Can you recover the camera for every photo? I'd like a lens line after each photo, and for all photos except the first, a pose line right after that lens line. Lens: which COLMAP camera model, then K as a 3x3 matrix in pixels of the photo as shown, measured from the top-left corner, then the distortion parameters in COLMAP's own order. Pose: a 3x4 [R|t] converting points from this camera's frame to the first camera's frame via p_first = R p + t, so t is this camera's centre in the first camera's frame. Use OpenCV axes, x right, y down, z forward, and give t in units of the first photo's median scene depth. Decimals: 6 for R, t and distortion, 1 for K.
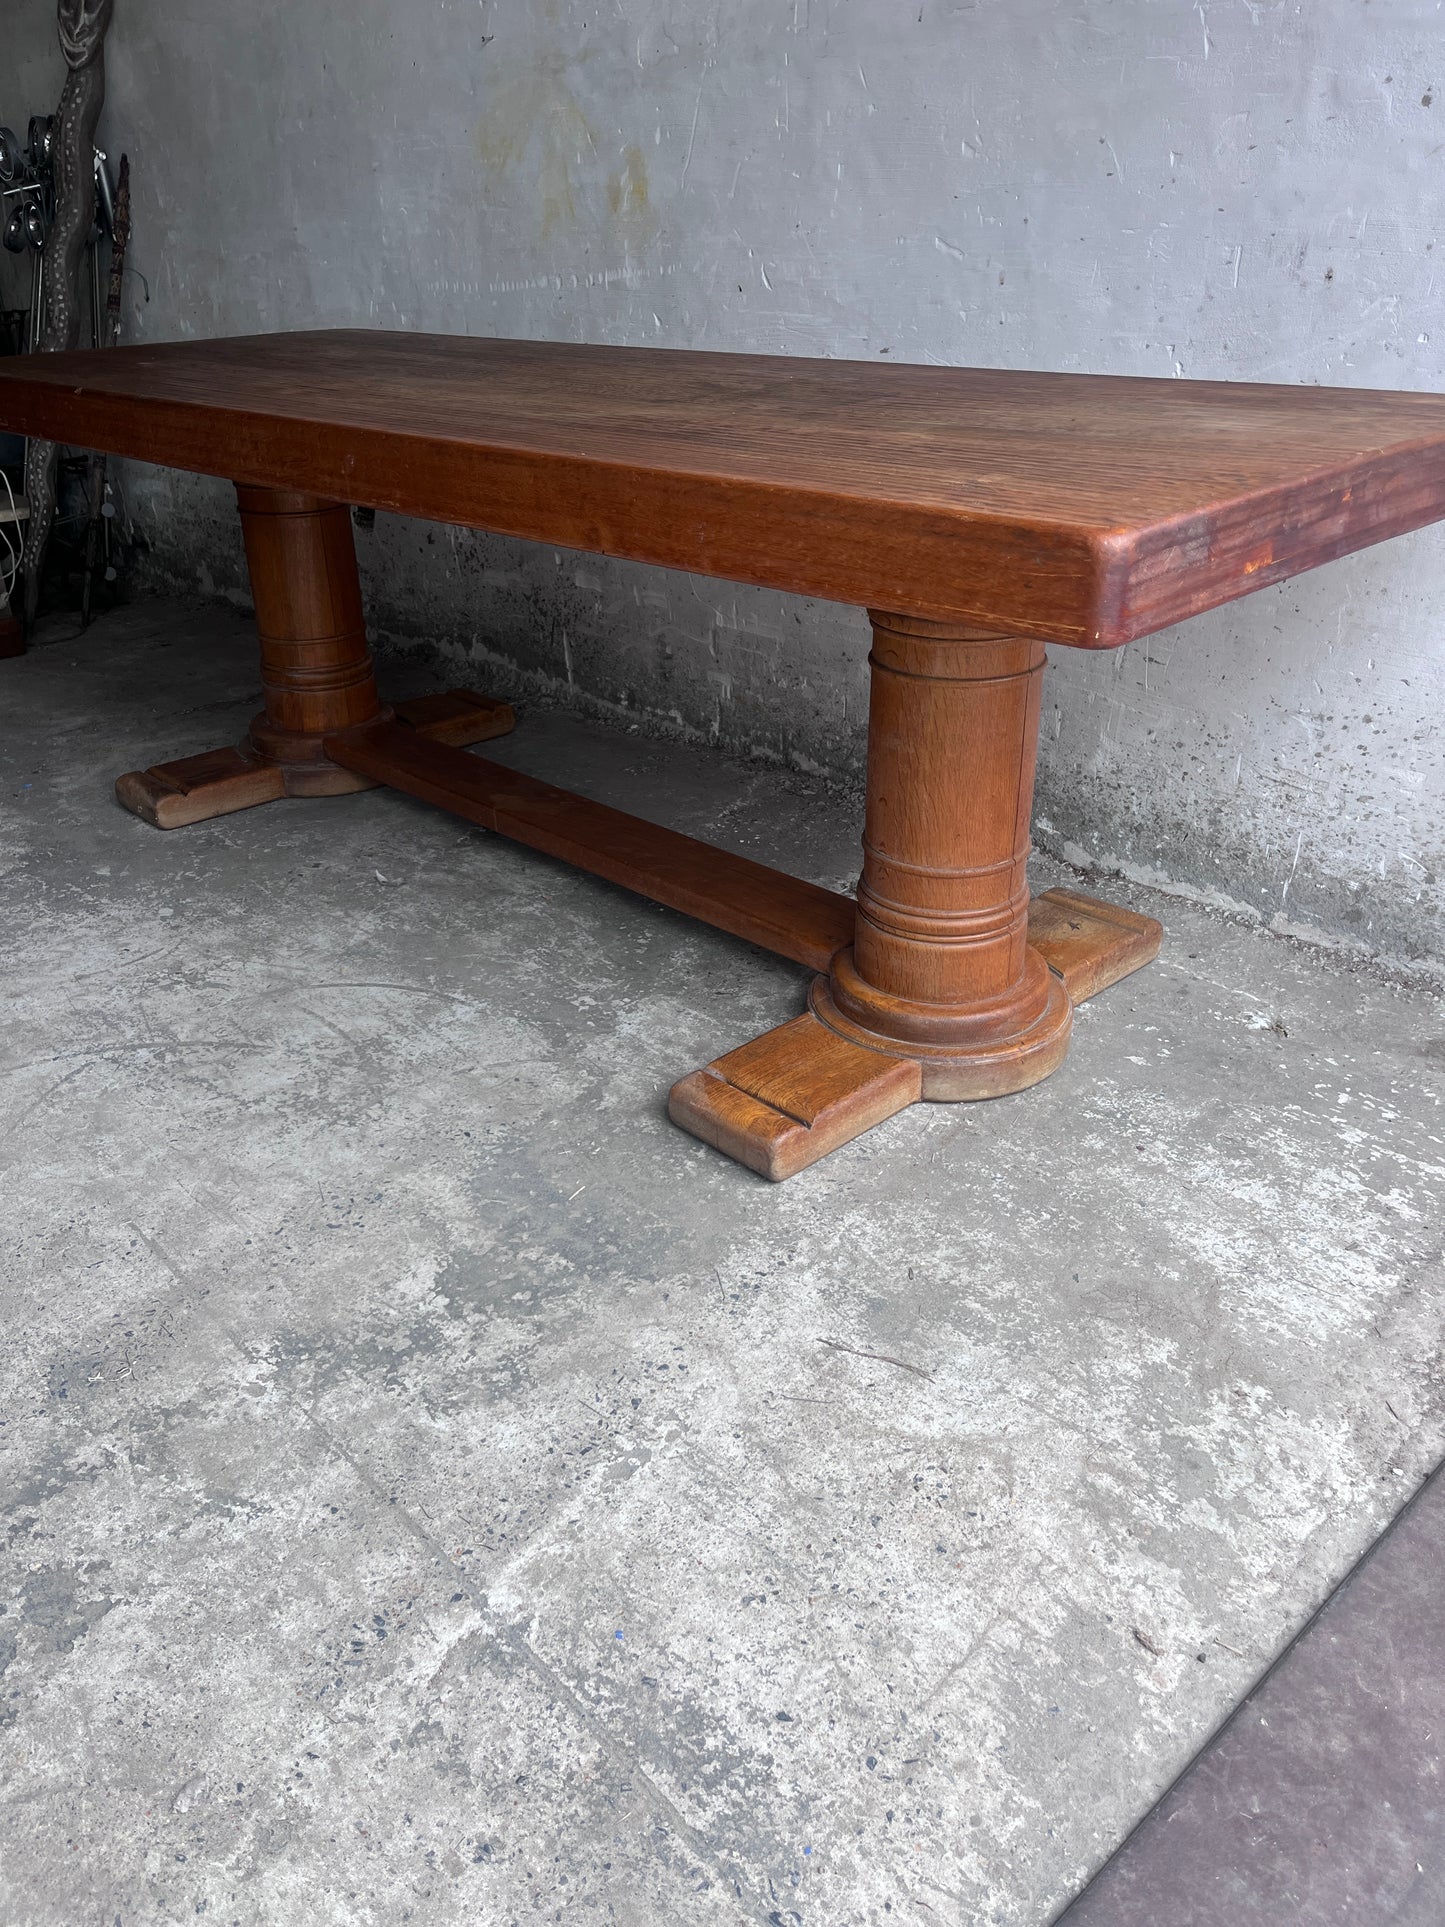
lens RADIAL K [[1473.0, 0, 702.6], [0, 1473.0, 966.9], [0, 0, 1]] dist [0.051190, -0.080386]
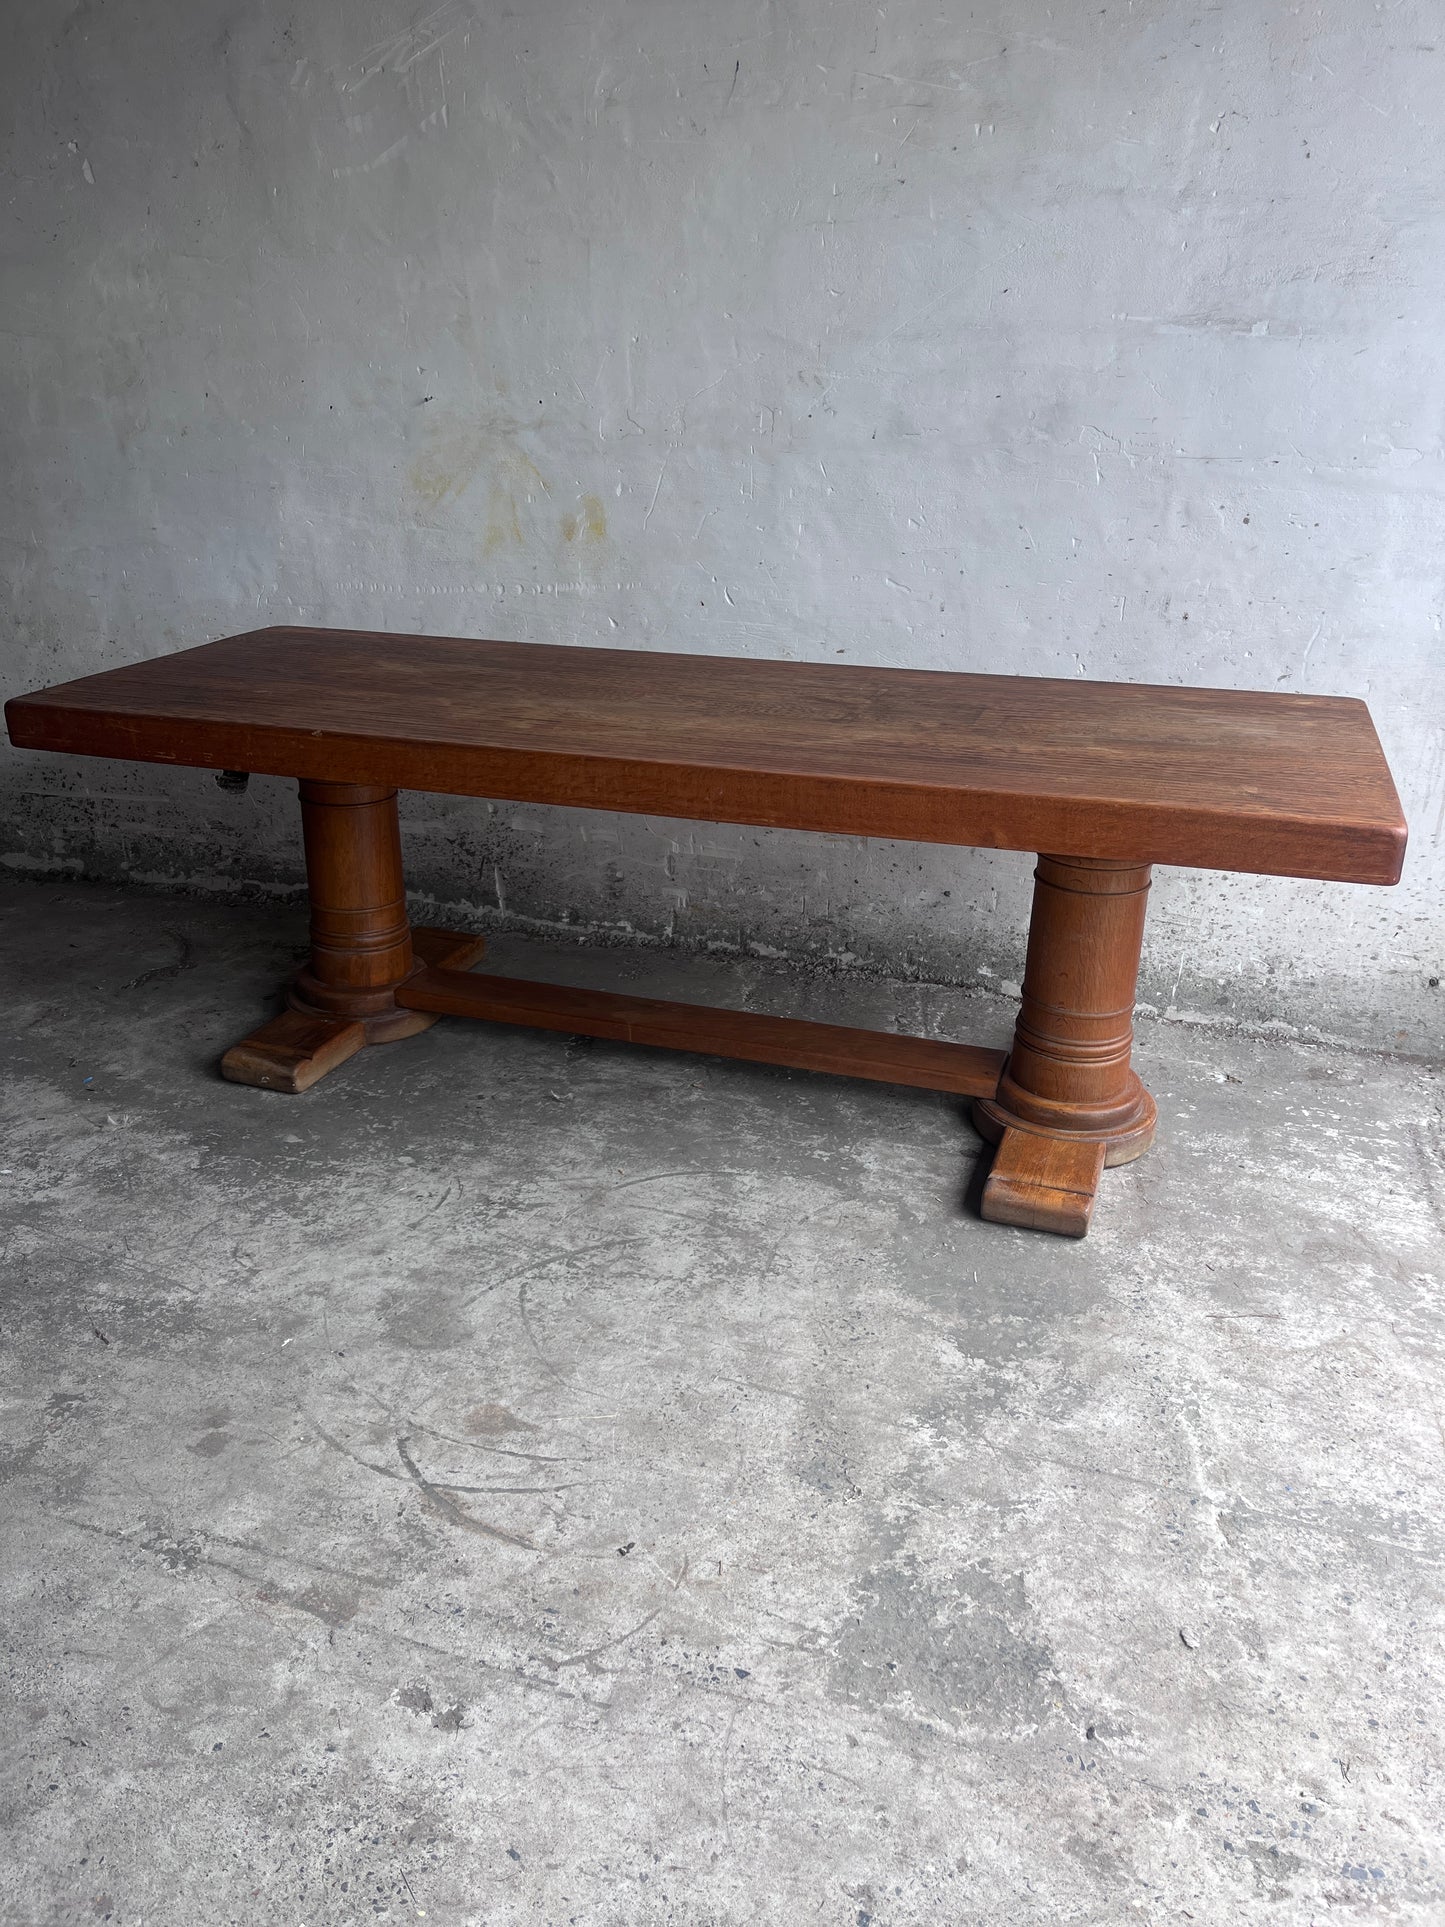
lens RADIAL K [[1473.0, 0, 722.4], [0, 1473.0, 979.1], [0, 0, 1]] dist [0.051190, -0.080386]
pose [[0.885183, -0.151047, 0.440040, -0.771682], [0.185875, 0.981881, -0.036868, -0.106530], [-0.426498, 0.114428, 0.897221, -0.186537]]
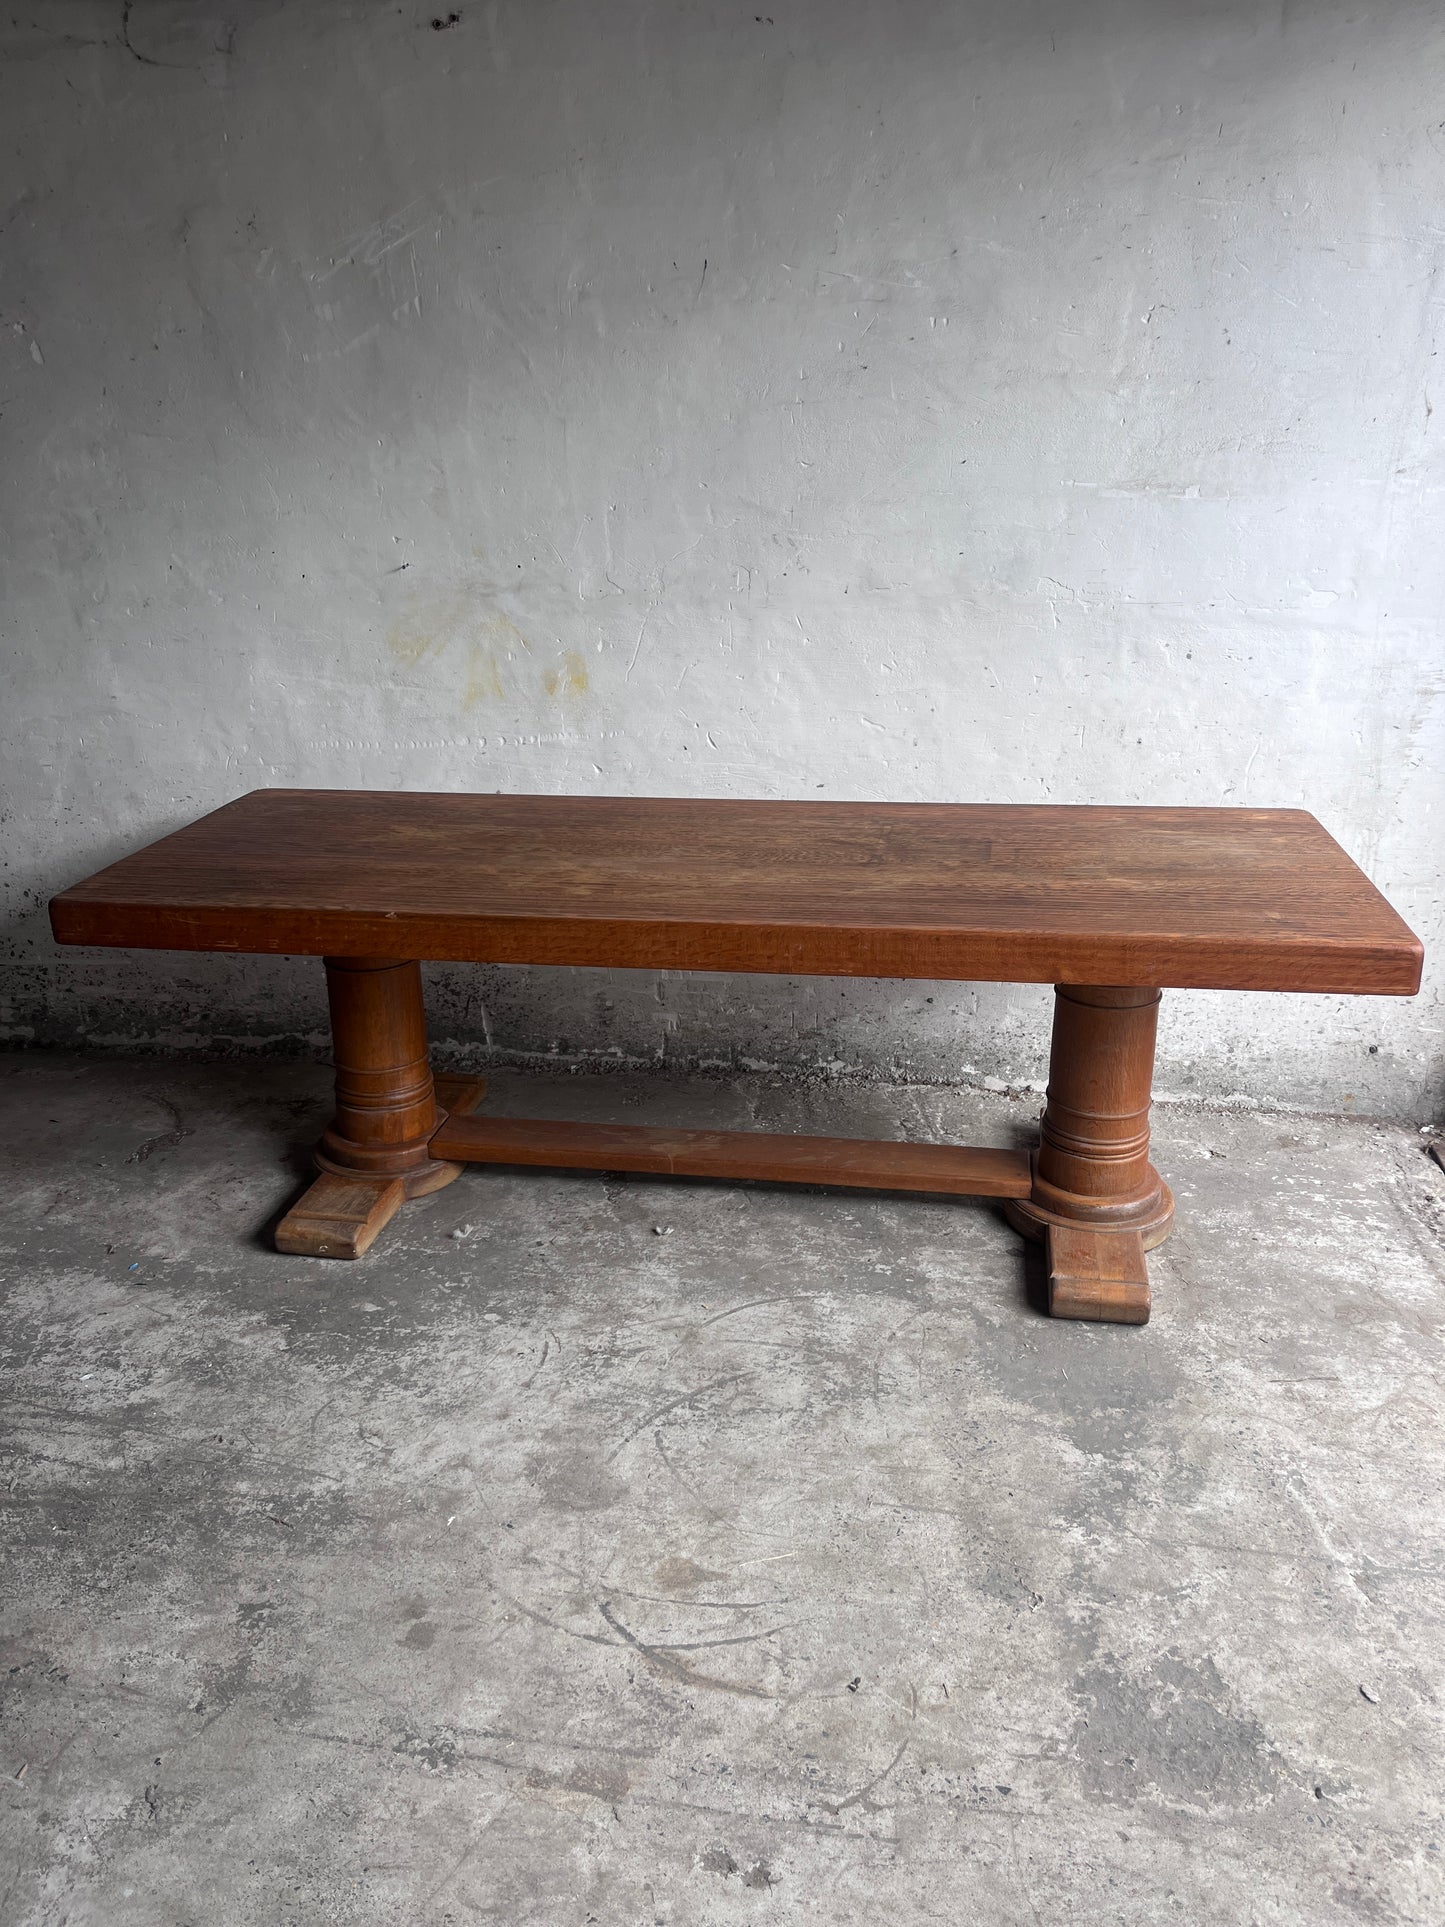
lens RADIAL K [[1473.0, 0, 718.8], [0, 1473.0, 968.4], [0, 0, 1]] dist [0.051190, -0.080386]
pose [[0.801099, -0.197362, 0.565056, -1.016797], [0.271263, 0.961266, -0.048828, -0.242461], [-0.533532, 0.192395, 0.823606, -0.147921]]
